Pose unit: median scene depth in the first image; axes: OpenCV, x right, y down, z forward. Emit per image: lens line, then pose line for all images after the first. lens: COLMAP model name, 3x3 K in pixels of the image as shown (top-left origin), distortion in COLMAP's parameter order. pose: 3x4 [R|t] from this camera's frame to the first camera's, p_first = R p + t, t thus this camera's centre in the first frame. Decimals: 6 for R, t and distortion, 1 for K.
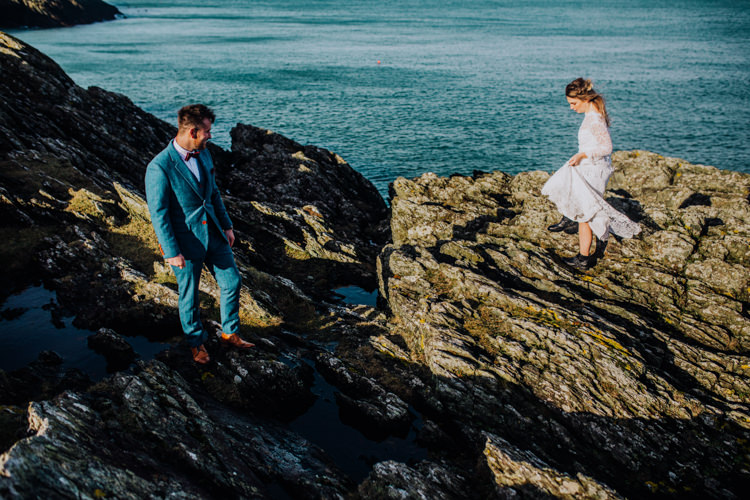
lens RADIAL K [[711.3, 0, 375.0], [0, 711.3, 250.0], [0, 0, 1]] dist [0.026557, -0.001683]
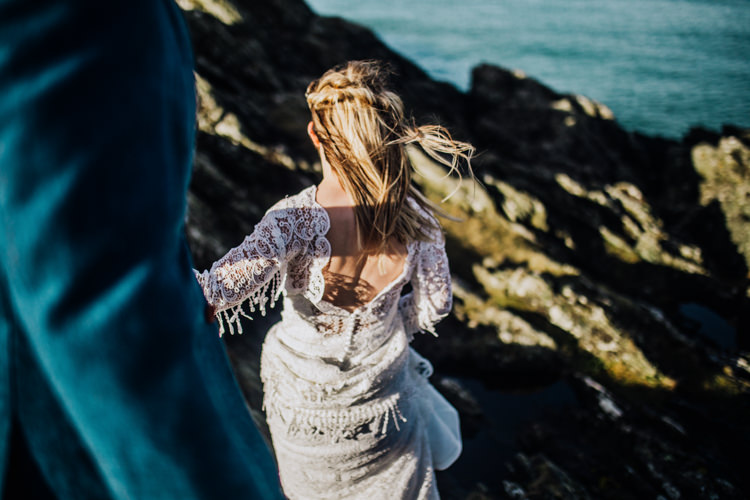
lens RADIAL K [[711.3, 0, 375.0], [0, 711.3, 250.0], [0, 0, 1]] dist [0.026557, -0.001683]
pose [[0.969807, 0.102866, -0.221118, -0.194205], [-0.081706, 0.991338, 0.102823, -0.054184], [0.229780, -0.081652, 0.969811, 0.195753]]
